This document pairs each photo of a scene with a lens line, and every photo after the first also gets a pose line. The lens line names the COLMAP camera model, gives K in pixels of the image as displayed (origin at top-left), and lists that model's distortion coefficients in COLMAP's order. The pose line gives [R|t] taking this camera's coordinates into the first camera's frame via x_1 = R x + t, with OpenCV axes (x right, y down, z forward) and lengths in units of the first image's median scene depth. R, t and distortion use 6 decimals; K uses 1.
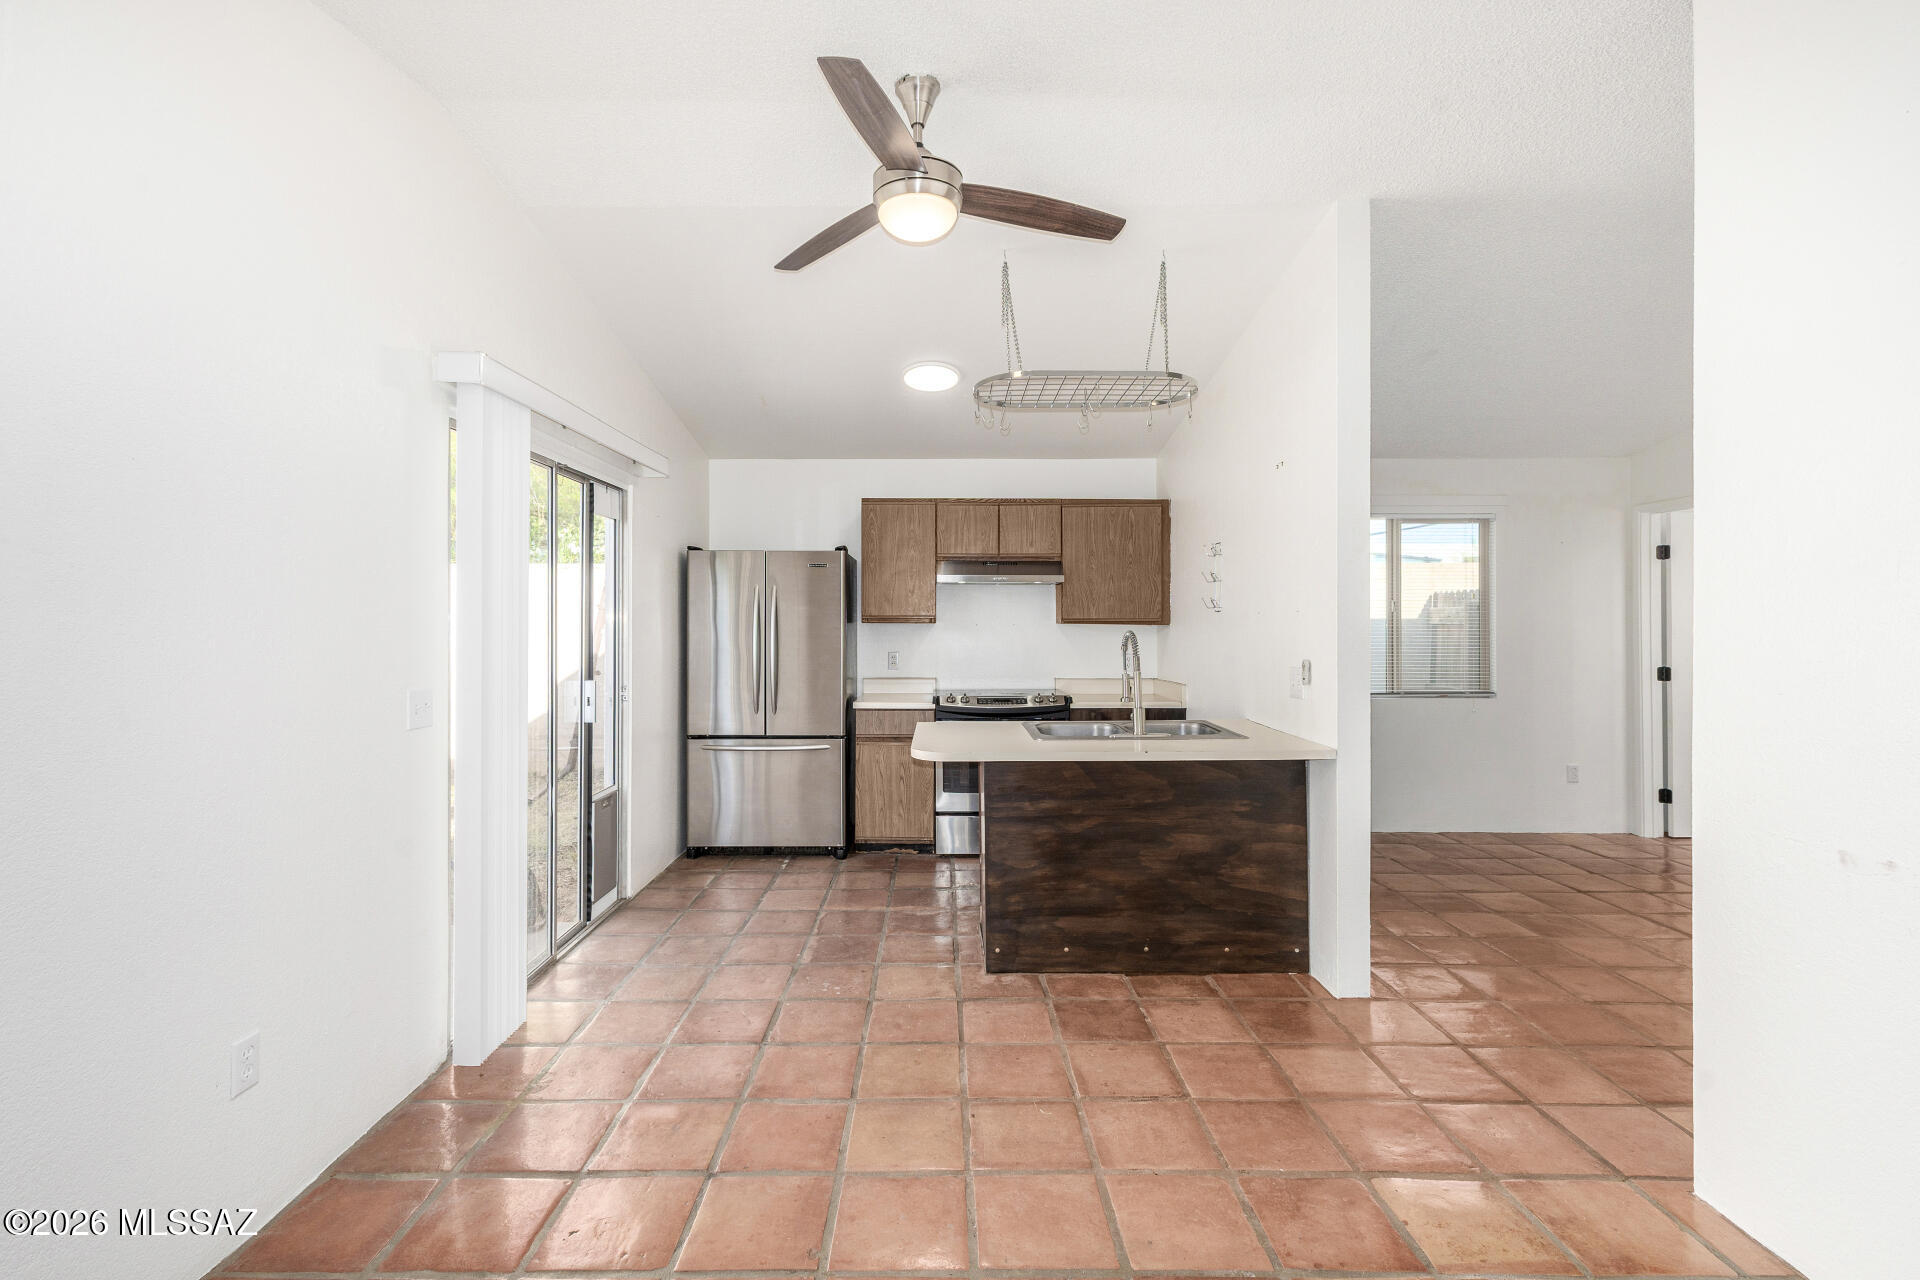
lens RADIAL K [[838.0, 0, 954.2], [0, 838.0, 633.3], [0, 0, 1]] dist [0.002535, -0.000728]
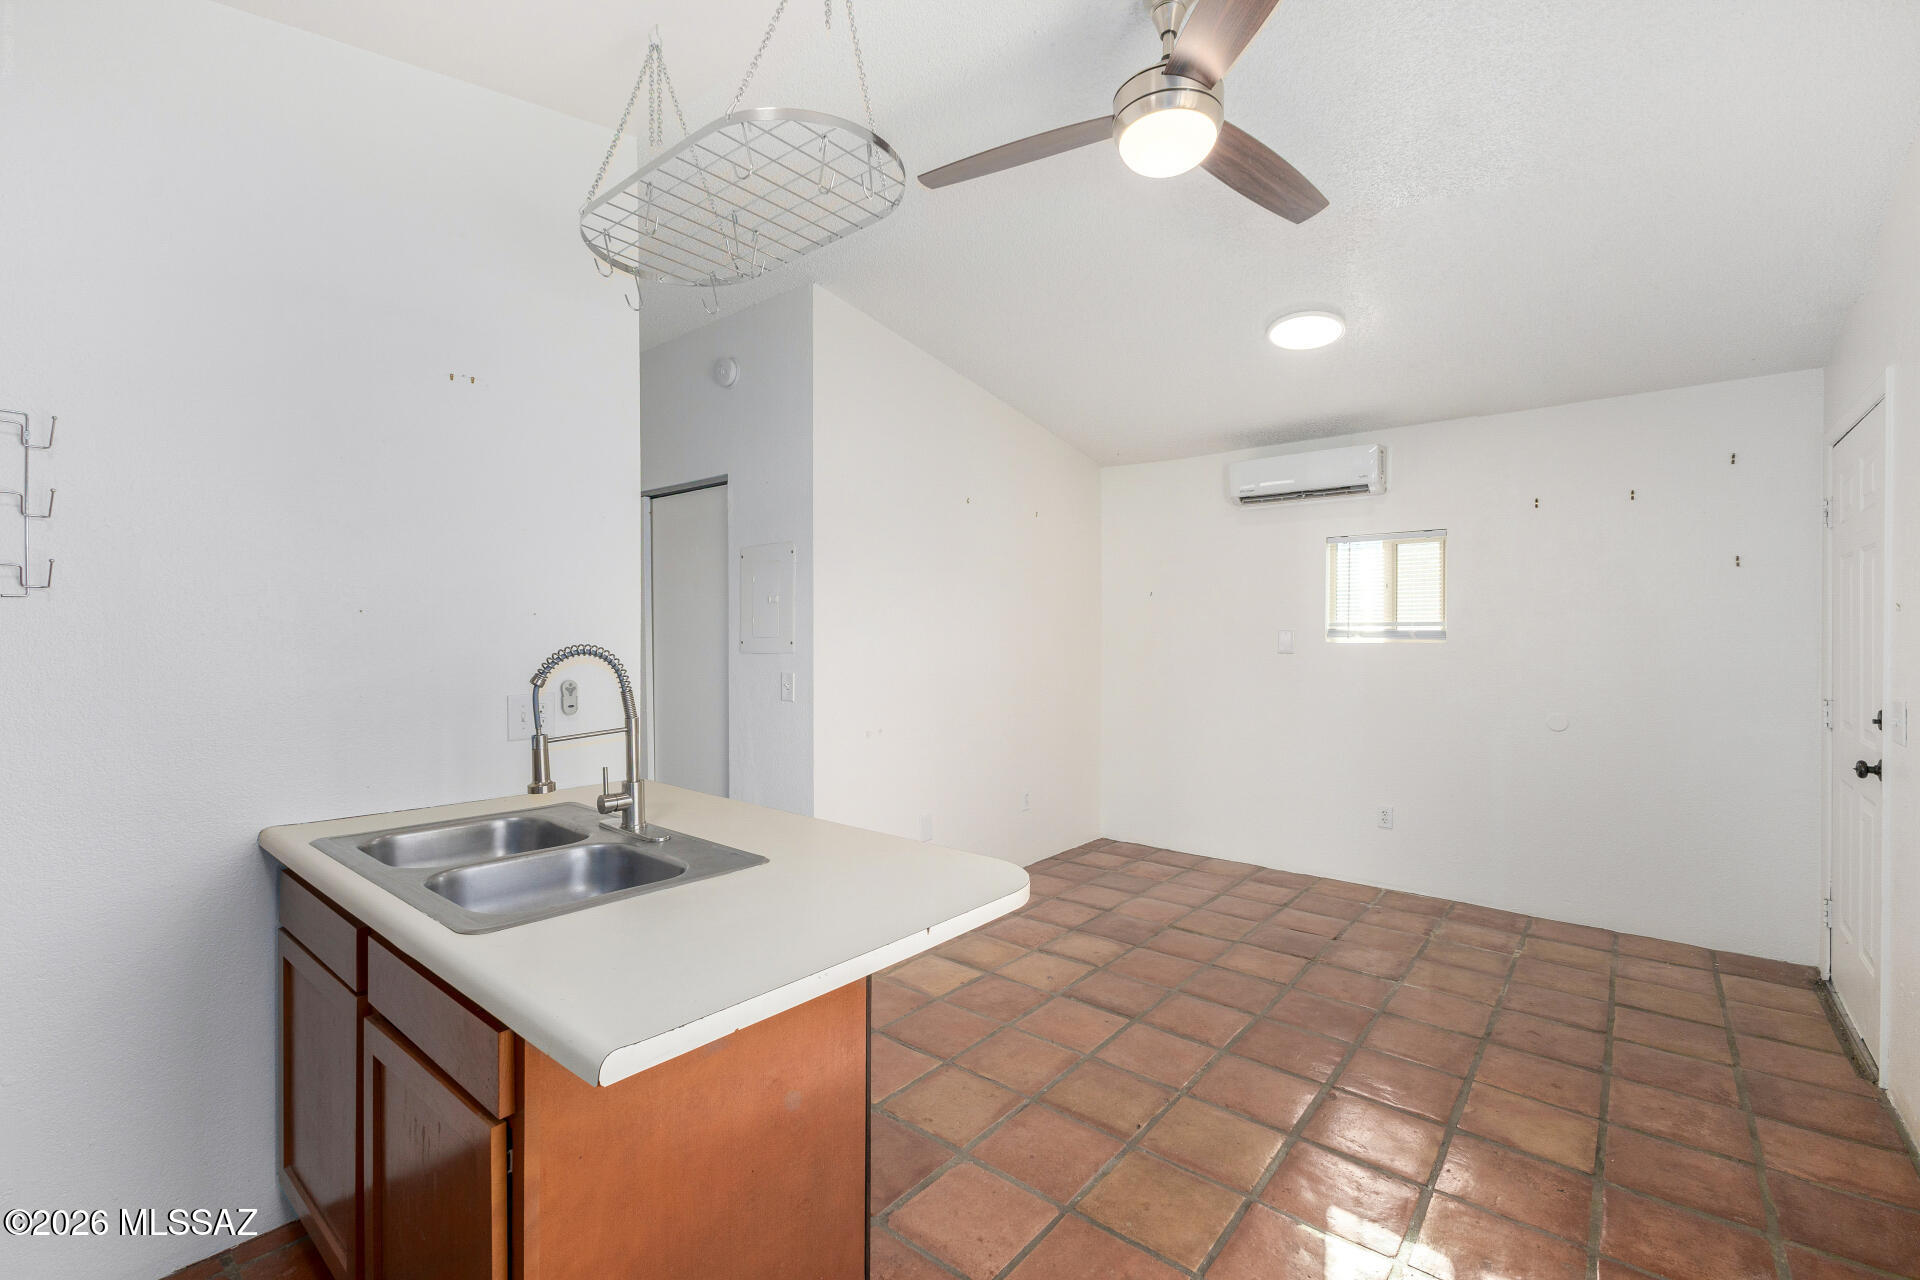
lens RADIAL K [[838.0, 0, 969.7], [0, 838.0, 642.5], [0, 0, 1]] dist [0.002535, -0.000728]
pose [[-0.777264, -0.004259, 0.629160, -0.437477], [0.004035, 0.999923, 0.011753, -0.005919], [-0.629161, 0.011674, -0.777187, 1.866791]]
